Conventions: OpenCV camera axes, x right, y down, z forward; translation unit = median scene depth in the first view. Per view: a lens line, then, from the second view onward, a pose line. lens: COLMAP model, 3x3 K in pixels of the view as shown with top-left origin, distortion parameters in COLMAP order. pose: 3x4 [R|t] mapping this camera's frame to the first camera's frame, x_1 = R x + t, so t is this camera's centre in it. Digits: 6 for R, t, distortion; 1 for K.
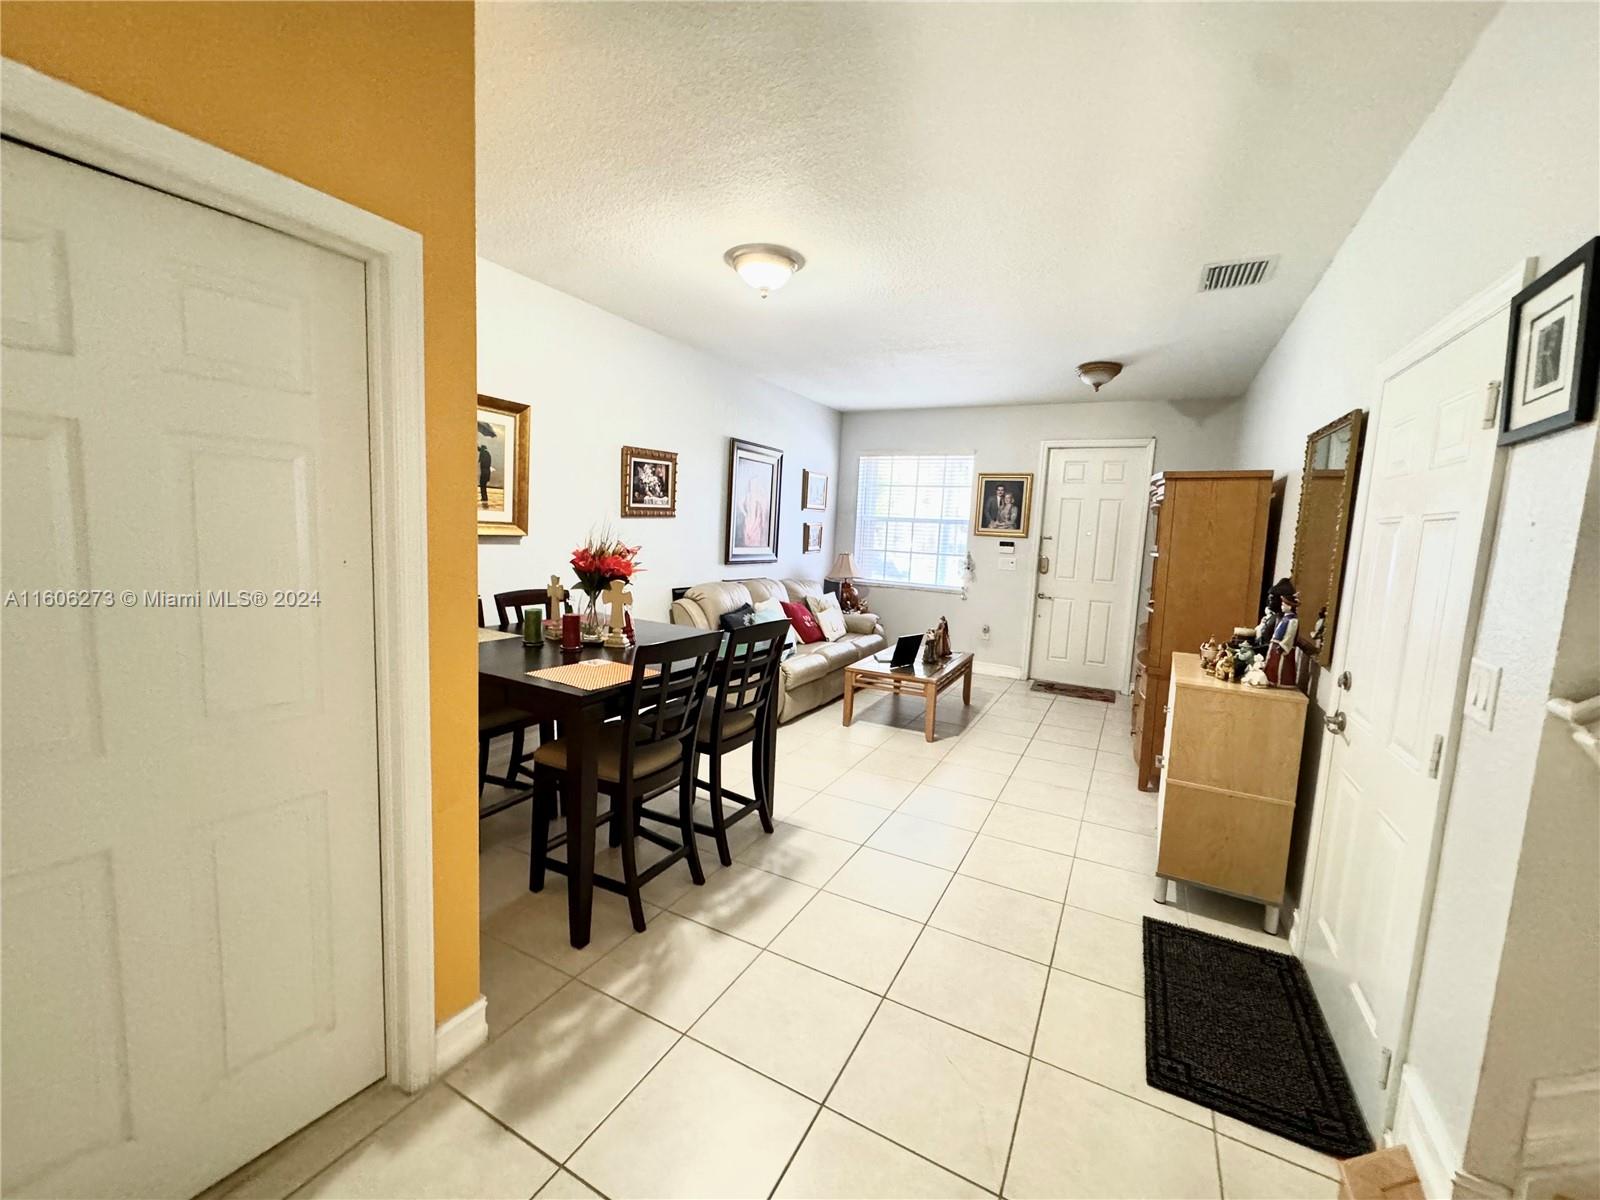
lens RADIAL K [[639.7, 0, 803.0], [0, 639.7, 598.7], [0, 0, 1]] dist [-0.003117, 0.000714]
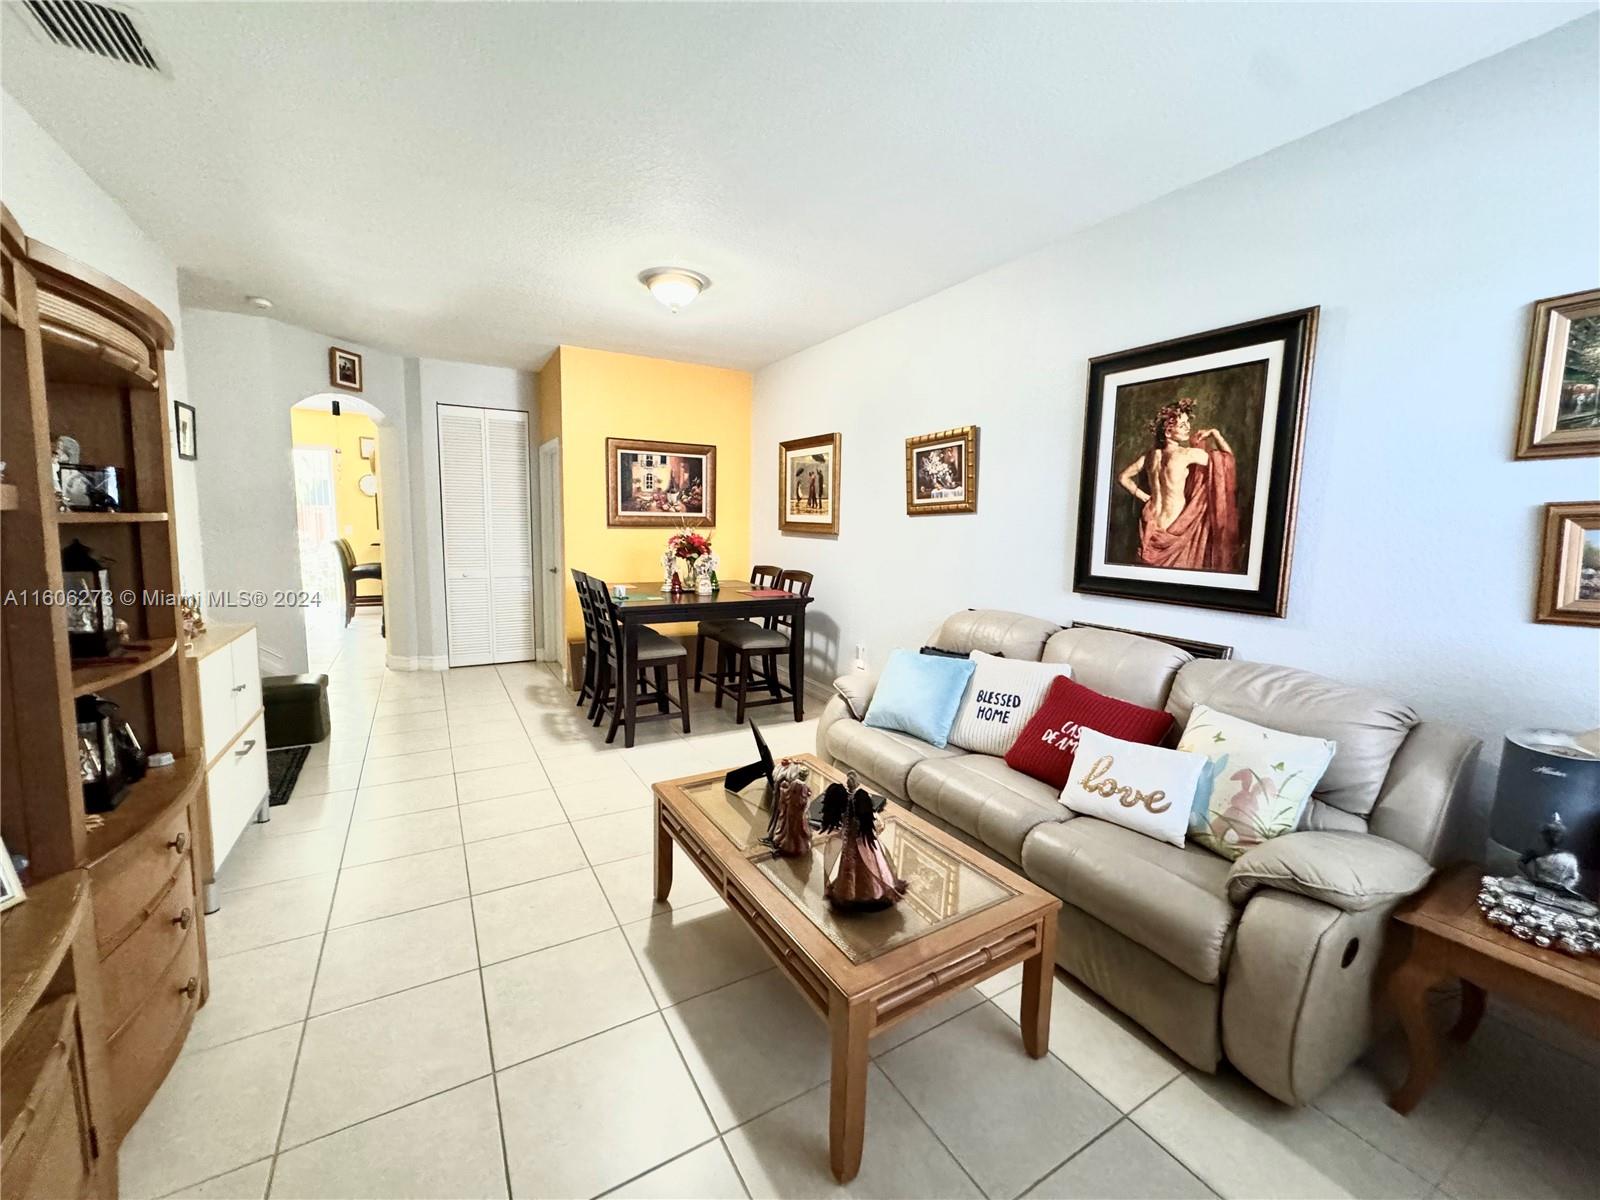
lens RADIAL K [[639.7, 0, 794.8], [0, 639.7, 590.4], [0, 0, 1]] dist [-0.003117, 0.000714]
pose [[-0.527334, 0.042832, -0.848578, 0.579248], [-0.131478, 0.982585, 0.131301, -0.116687], [0.839424, 0.180809, -0.512519, 1.311882]]
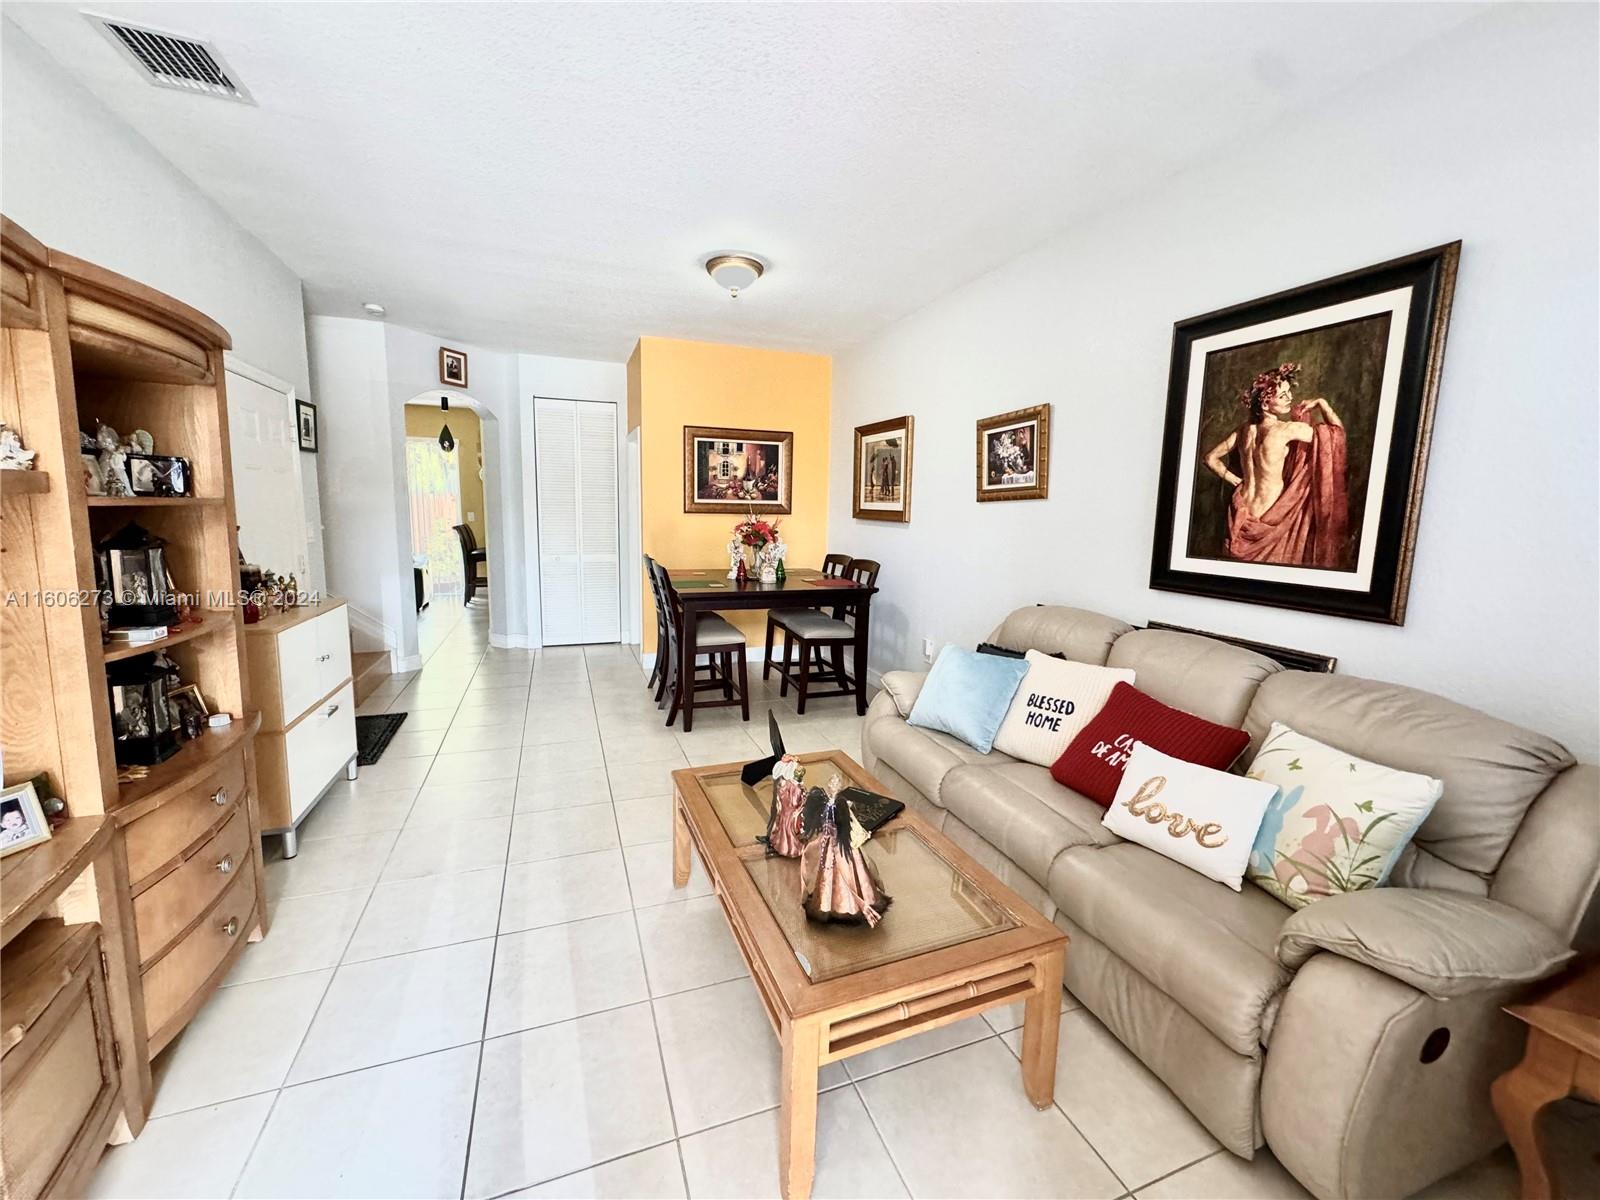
lens RADIAL K [[639.7, 0, 796.4], [0, 639.7, 591.3], [0, 0, 1]] dist [-0.003117, 0.000714]
pose [[-0.663430, 0.045007, -0.746884, 0.519604], [-0.127208, 0.976874, 0.171859, -0.123287], [0.737346, 0.209026, -0.642362, 1.354051]]
